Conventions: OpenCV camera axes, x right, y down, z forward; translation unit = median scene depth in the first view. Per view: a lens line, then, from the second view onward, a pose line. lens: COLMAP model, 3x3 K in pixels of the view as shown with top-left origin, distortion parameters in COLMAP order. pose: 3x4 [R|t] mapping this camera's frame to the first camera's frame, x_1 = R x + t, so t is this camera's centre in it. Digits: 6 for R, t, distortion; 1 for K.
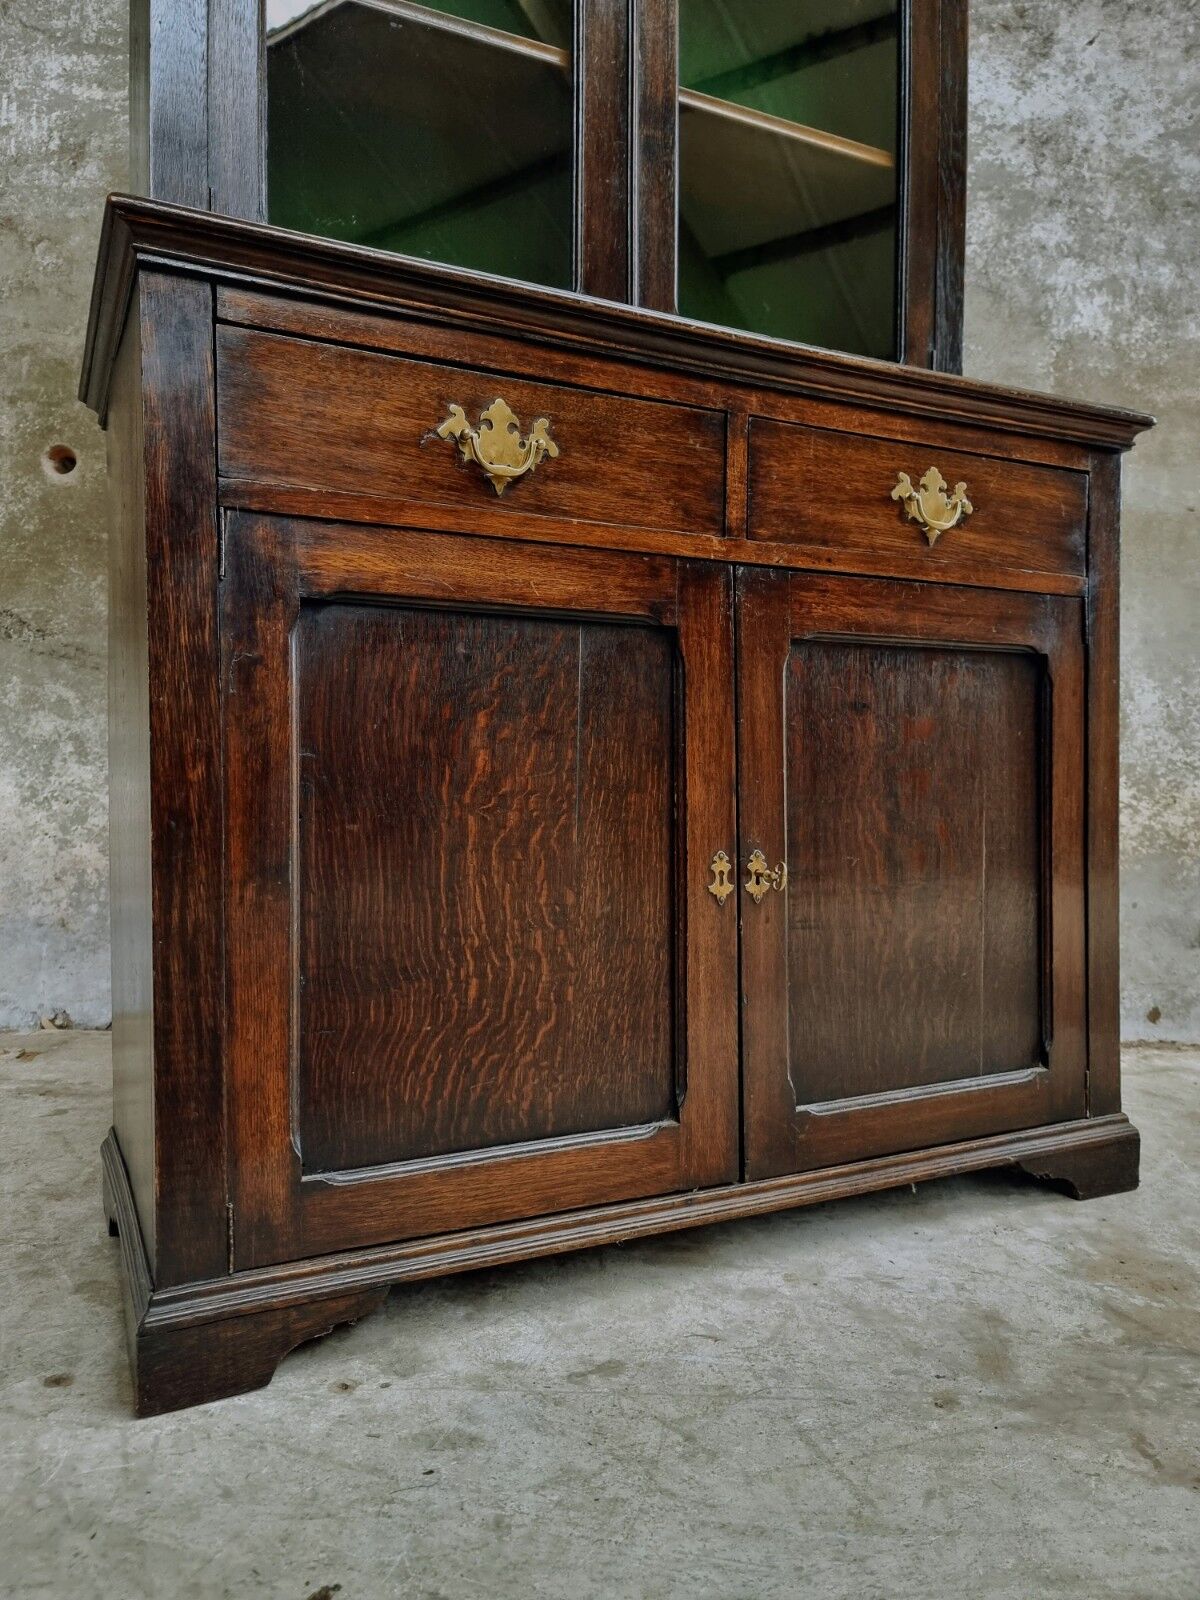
lens RADIAL K [[1127.5, 0, 589.4], [0, 1127.5, 792.4], [0, 0, 1]] dist [0.050234, -0.047751]
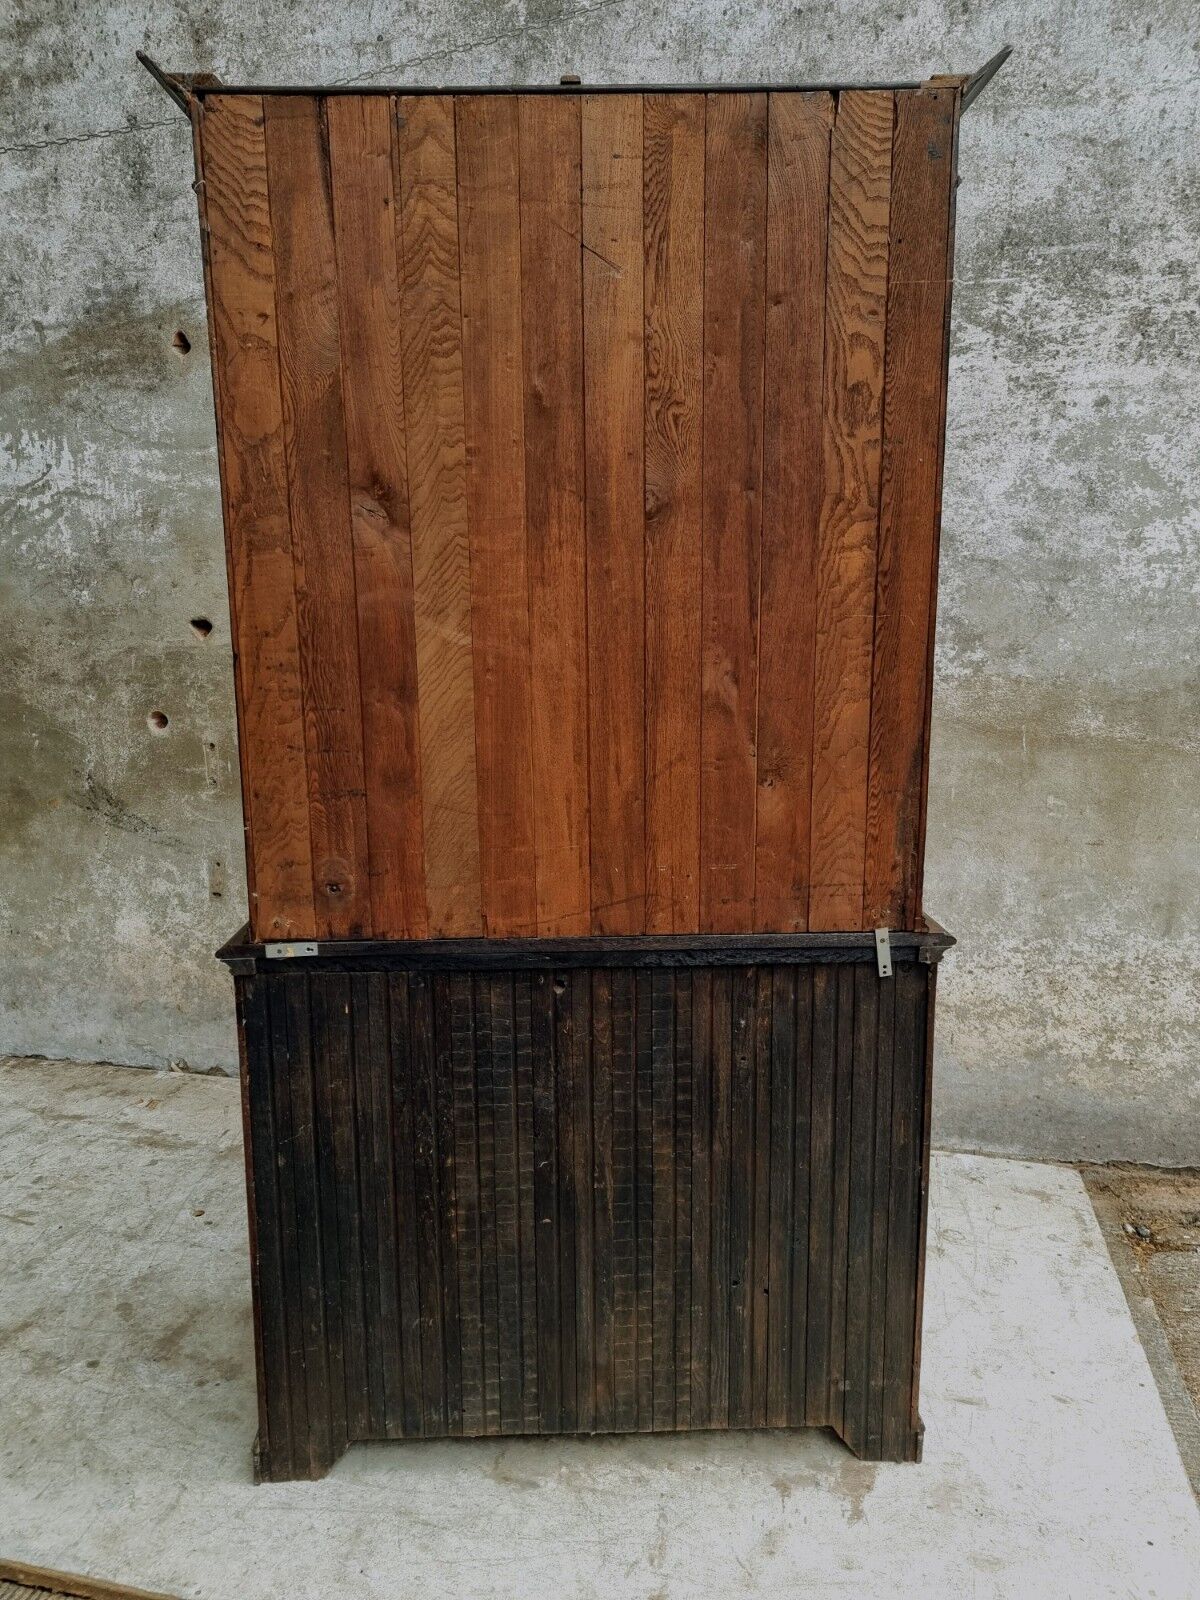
lens RADIAL K [[1110.7, 0, 596.6], [0, 1110.7, 798.6], [0, 0, 1]] dist [0.059723, -0.055716]
pose [[0.980735, 0.022517, -0.194041, 0.461676], [0.008559, 0.987428, 0.157840, -0.469425], [0.195156, -0.156460, 0.968212, -0.410972]]
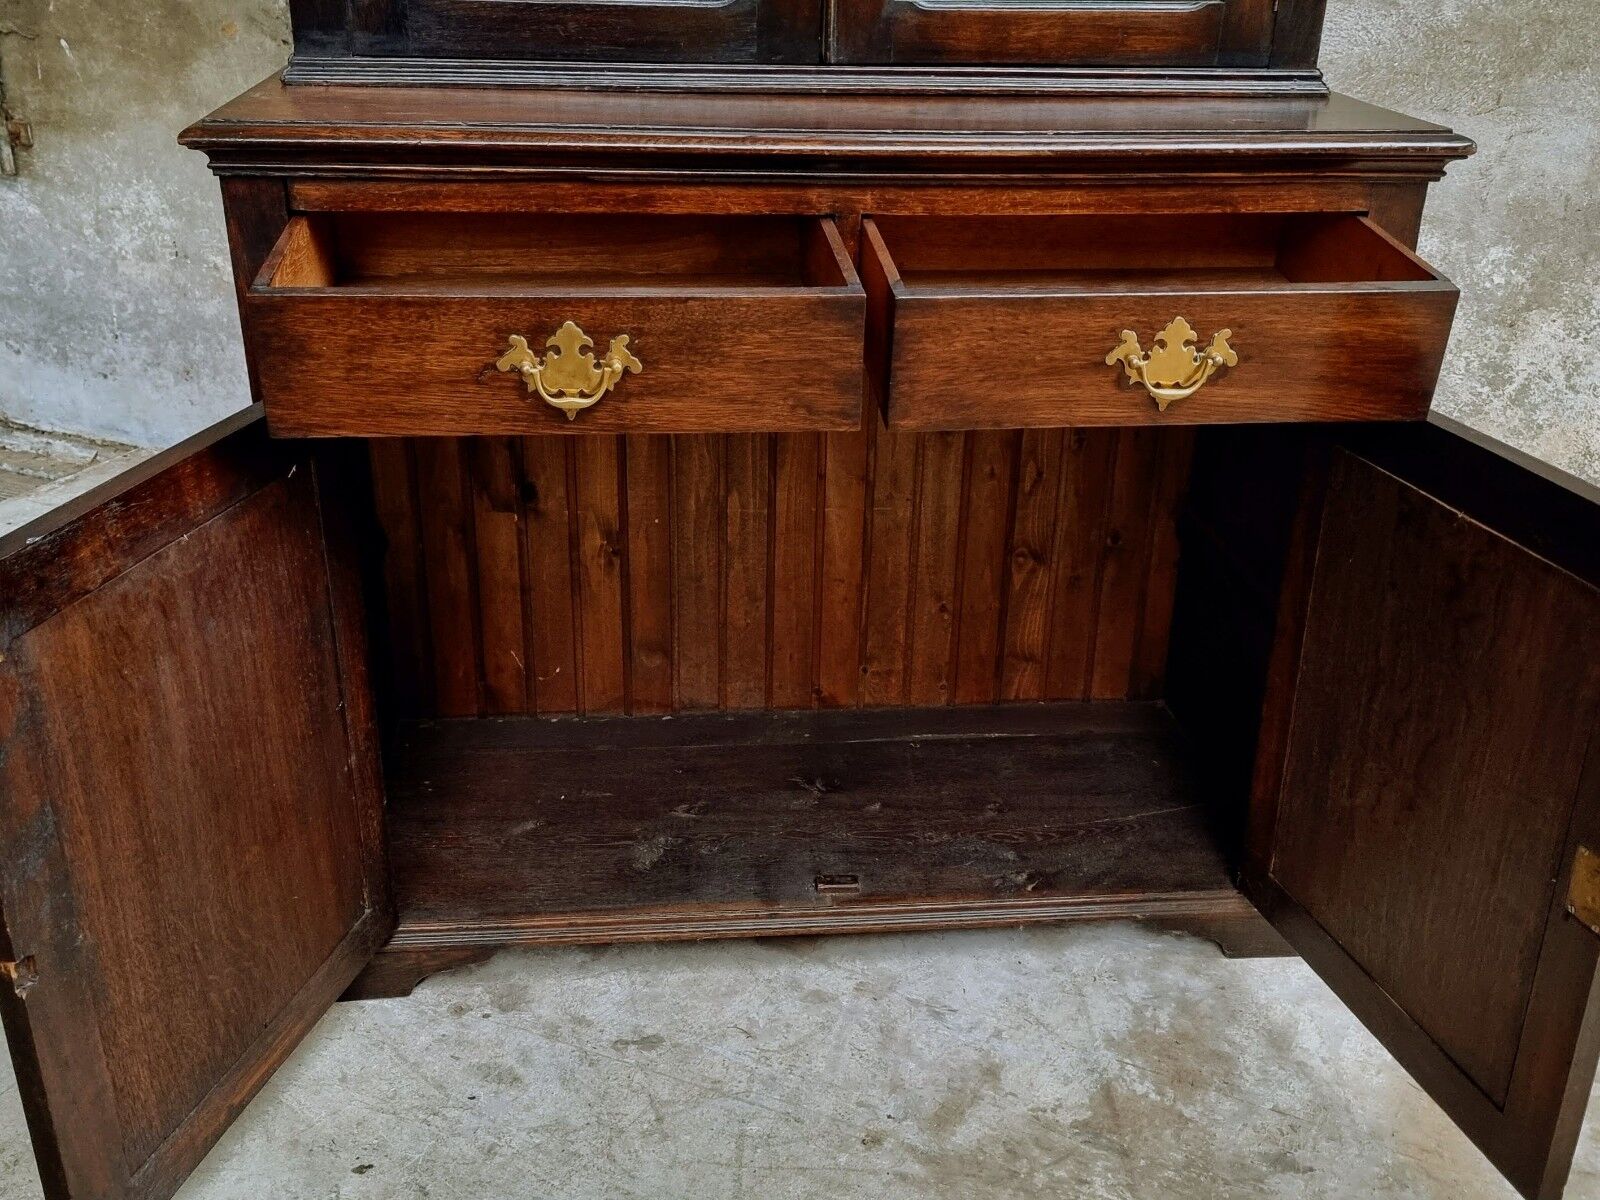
lens RADIAL K [[1568.7, 0, 798.5], [0, 1568.7, 580.7], [0, 0, 1]] dist [0.039648, 0.000000]
pose [[0.938073, 0.159946, -0.307305, 0.297848], [-0.025951, 0.916992, 0.398061, -0.320927], [0.345464, -0.365436, 0.864356, -0.128721]]
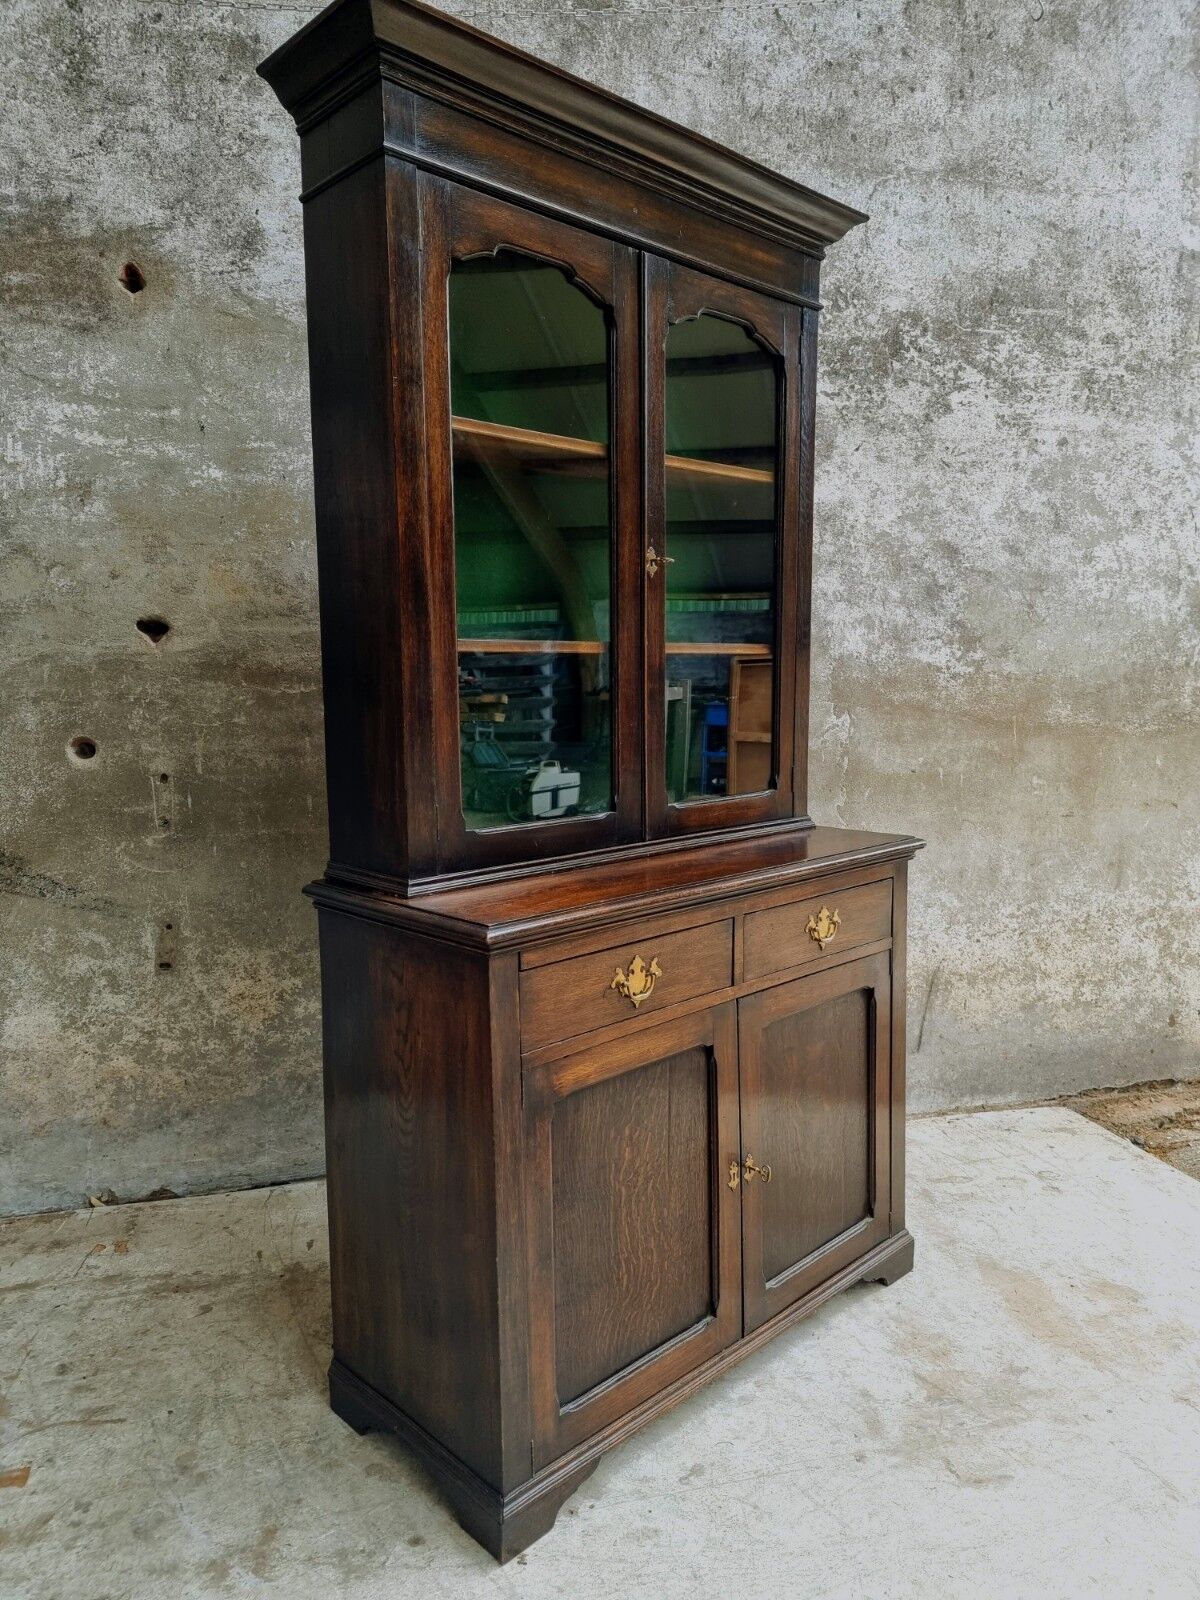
lens RADIAL K [[1110.7, 0, 583.0], [0, 1110.7, 797.8], [0, 0, 1]] dist [0.059723, -0.055716]
pose [[0.961414, -0.043635, 0.271624, -0.312391], [0.017346, 0.994991, 0.098444, -0.386939], [-0.274559, -0.089934, 0.957355, -0.313013]]
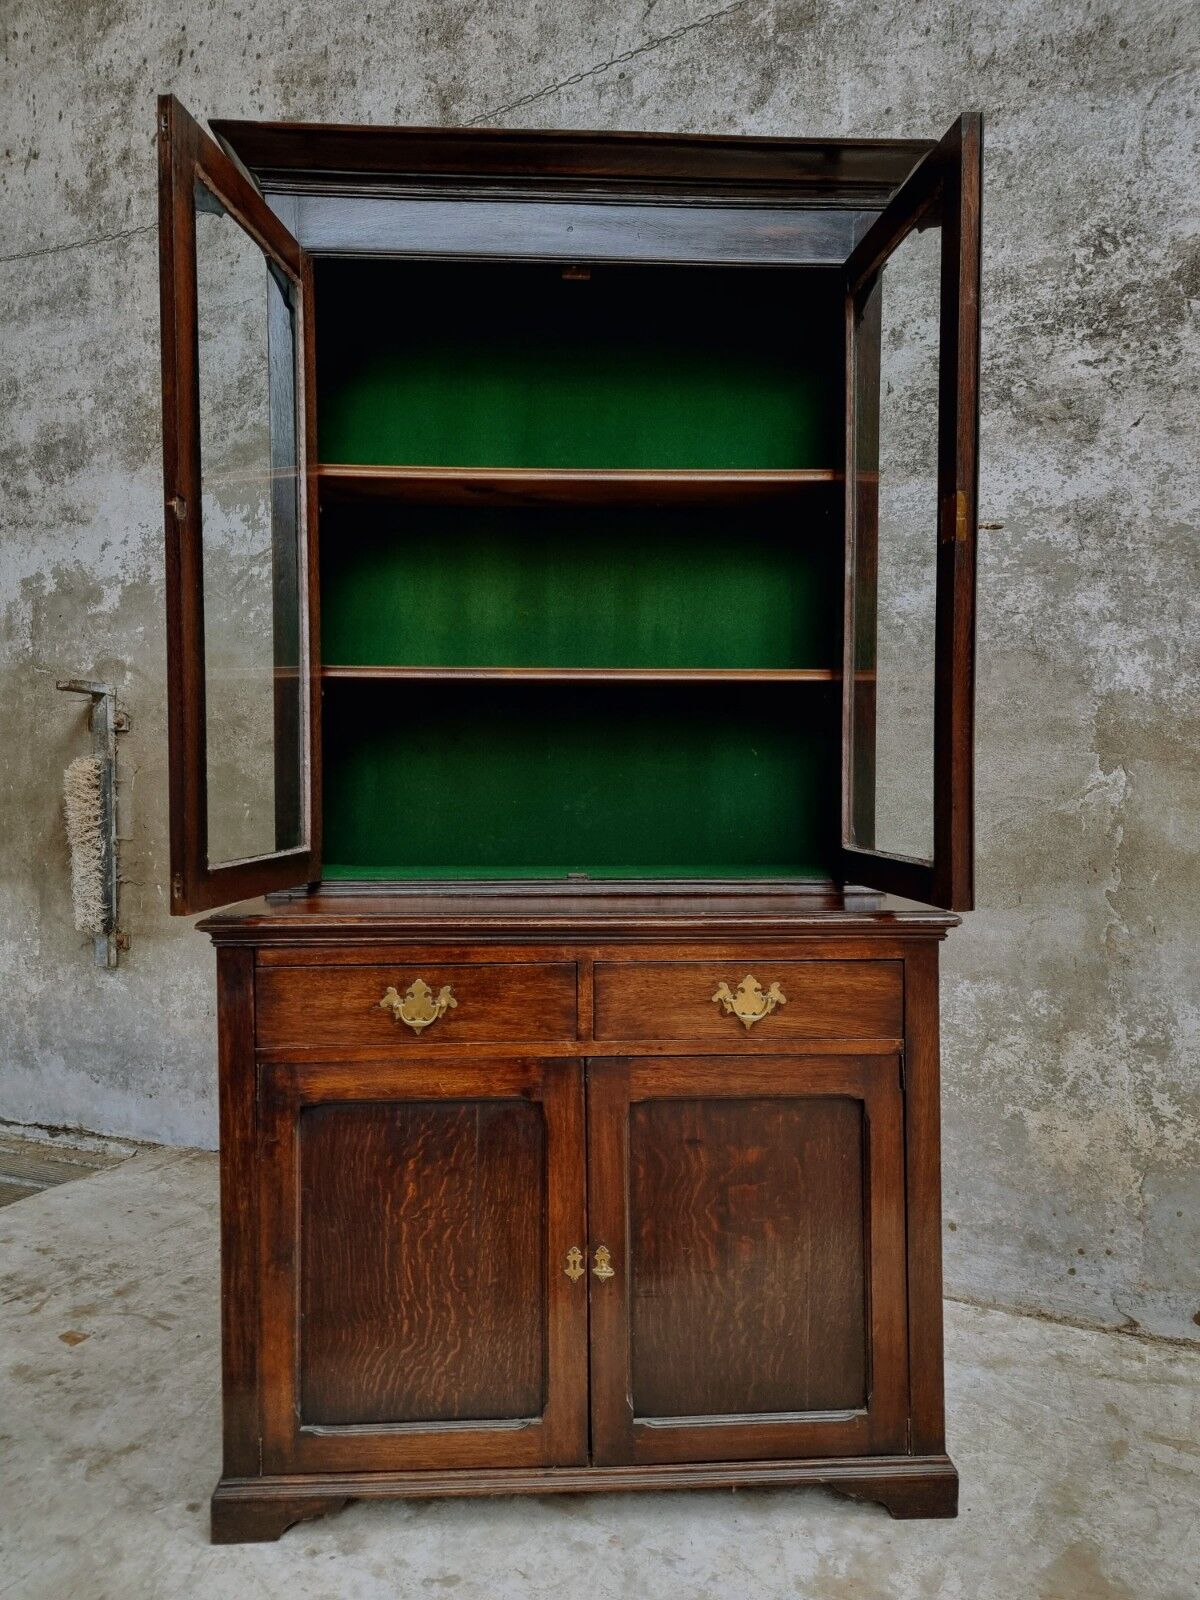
lens RADIAL K [[1110.7, 0, 599.5], [0, 1110.7, 803.0], [0, 0, 1]] dist [0.059723, -0.055716]
pose [[0.919114, 0.005928, -0.393948, 0.417458], [-0.003423, 0.999969, 0.007061, -0.315908], [0.393978, -0.005141, 0.919106, -0.213780]]
